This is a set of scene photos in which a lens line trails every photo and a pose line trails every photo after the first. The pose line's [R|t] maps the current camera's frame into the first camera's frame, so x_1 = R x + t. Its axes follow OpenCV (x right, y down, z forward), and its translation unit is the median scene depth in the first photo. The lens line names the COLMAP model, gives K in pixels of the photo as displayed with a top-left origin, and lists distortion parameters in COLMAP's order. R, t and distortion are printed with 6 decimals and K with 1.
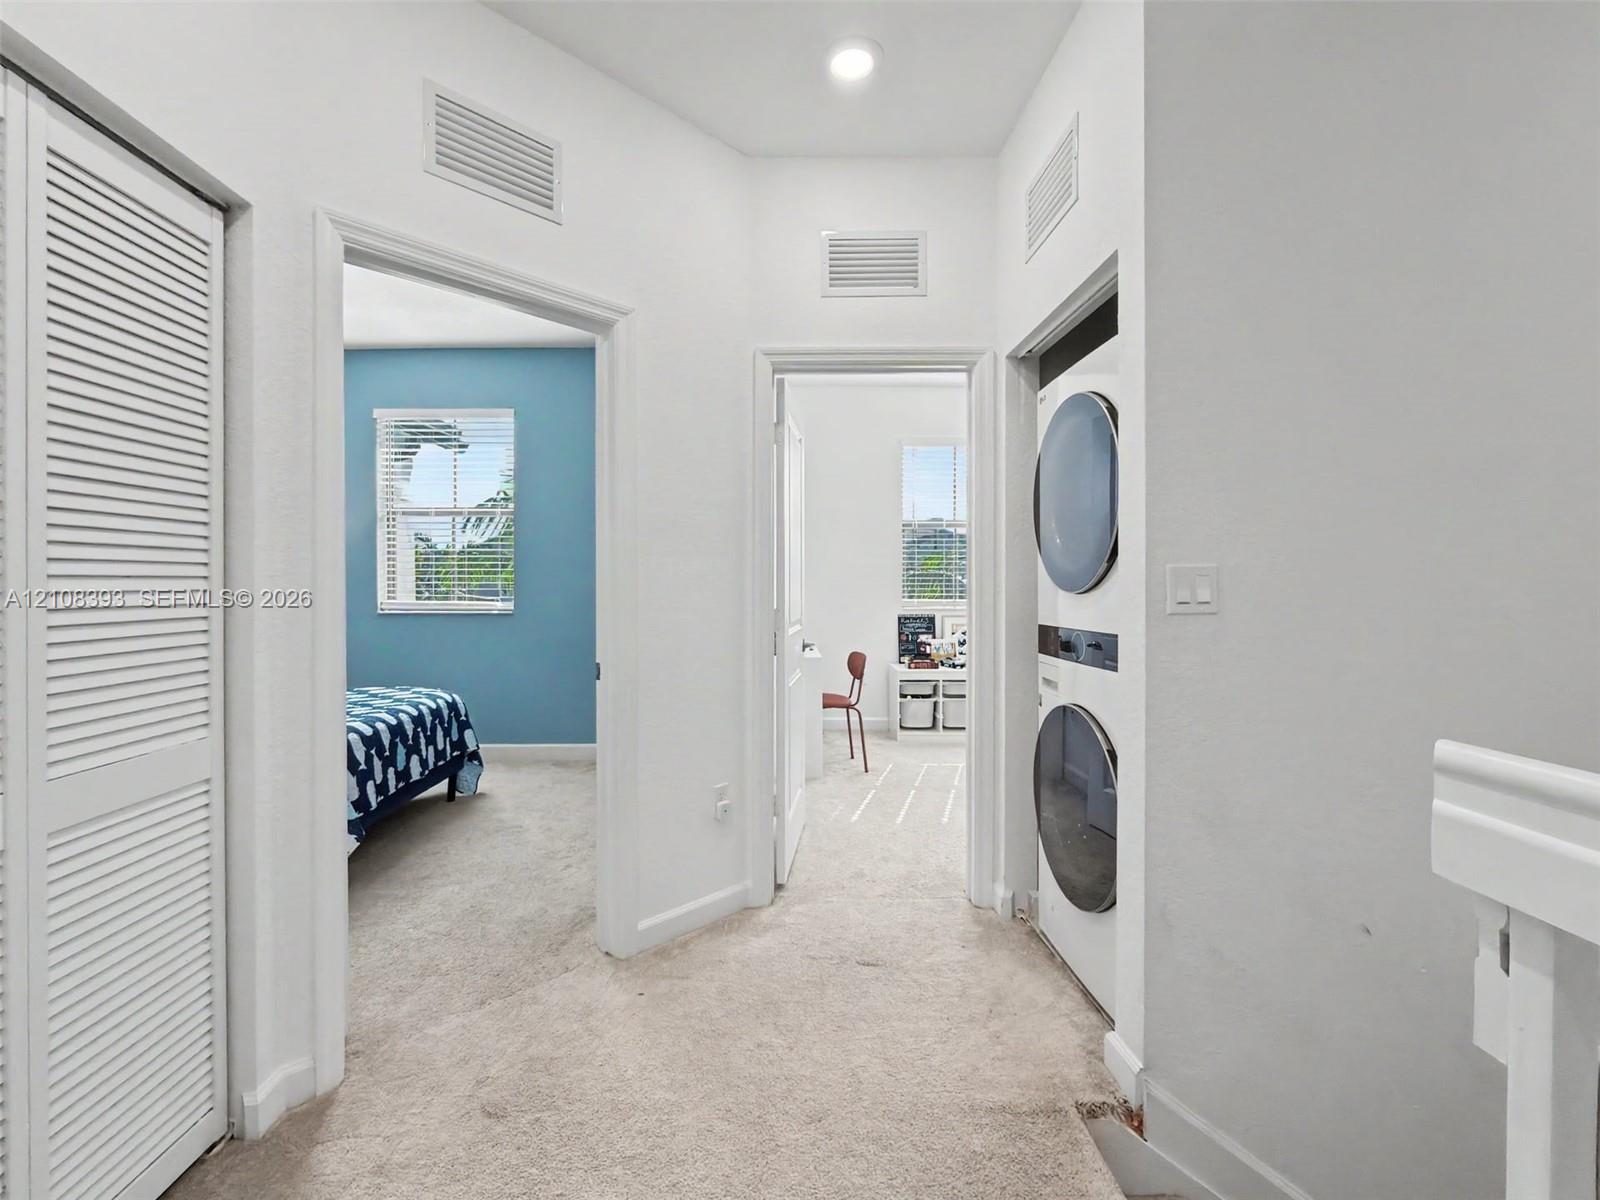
lens RADIAL K [[691.8, 0, 794.6], [0, 691.8, 590.8], [0, 0, 1]] dist [-0.000049, -0.000035]
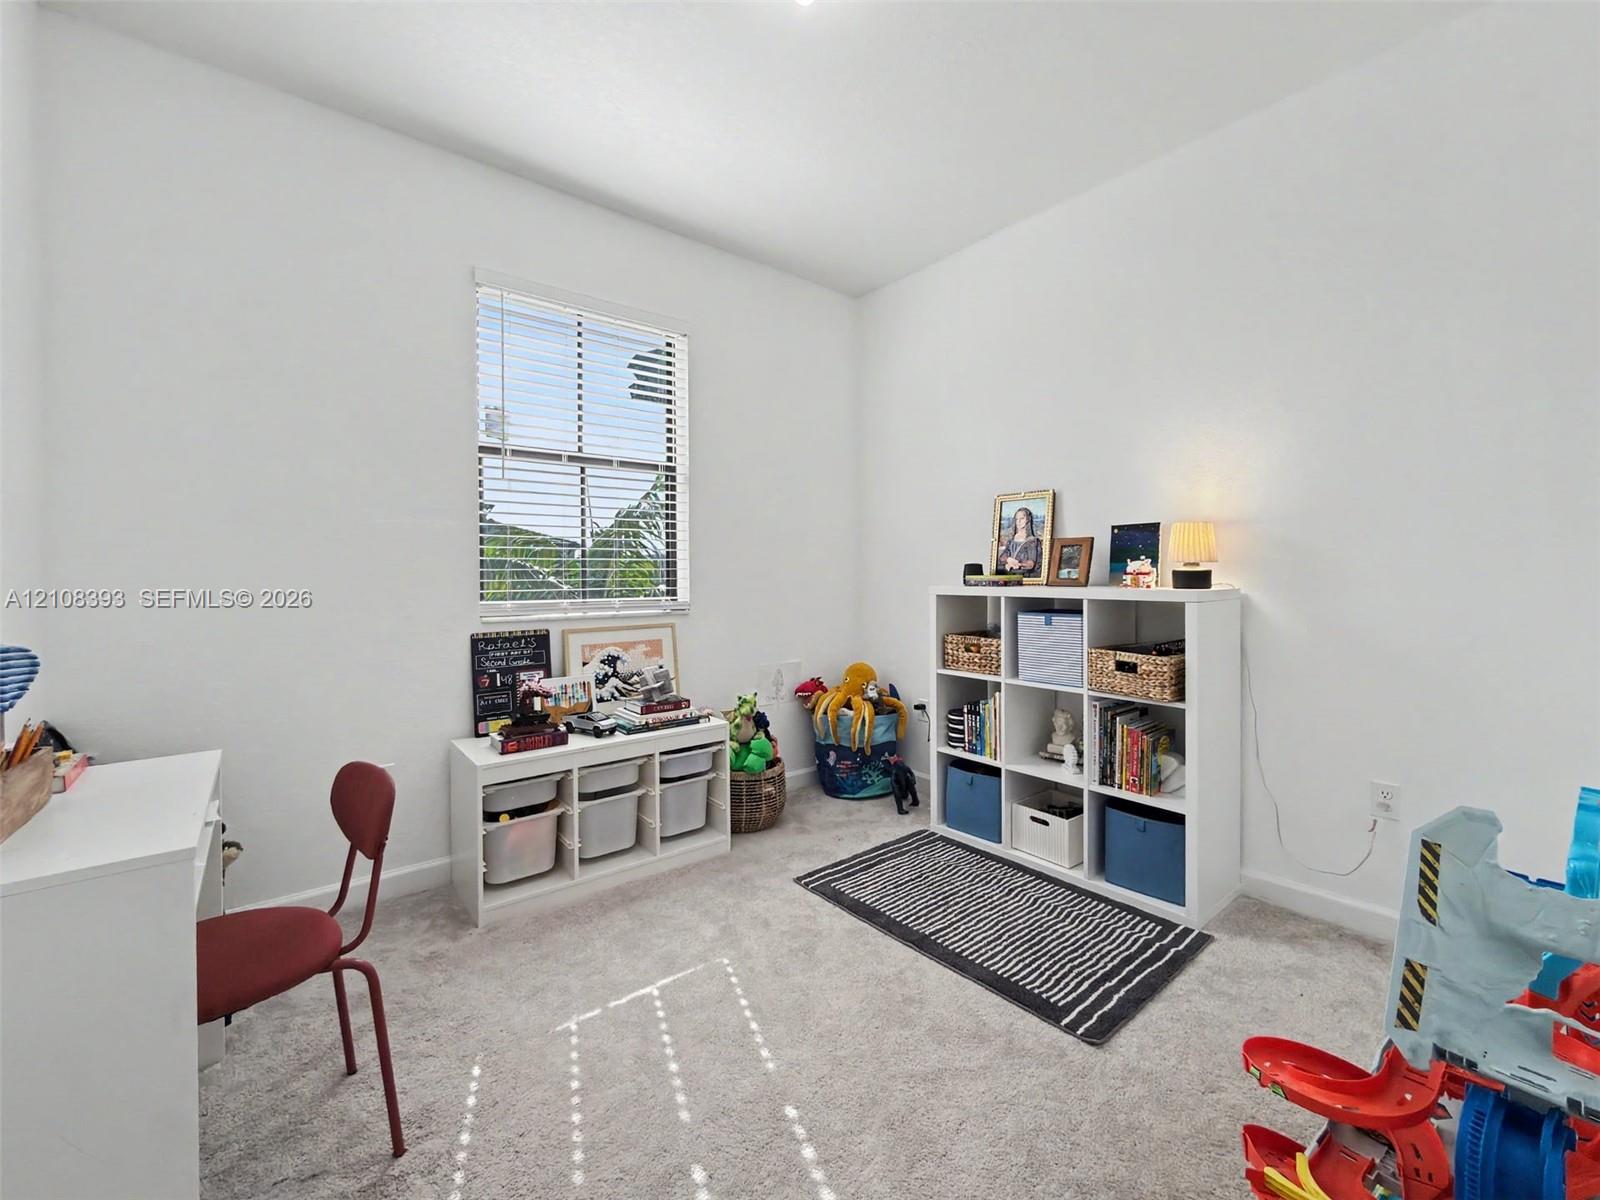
lens RADIAL K [[655.8, 0, 794.9], [0, 655.8, 581.9], [0, 0, 1]] dist [0.000690, 0.000132]
pose [[0.793463, -0.005628, 0.608593, 0.054525], [0.007362, 0.999973, -0.000351, 0.000334], [-0.608574, 0.004759, 0.793483, 0.537190]]
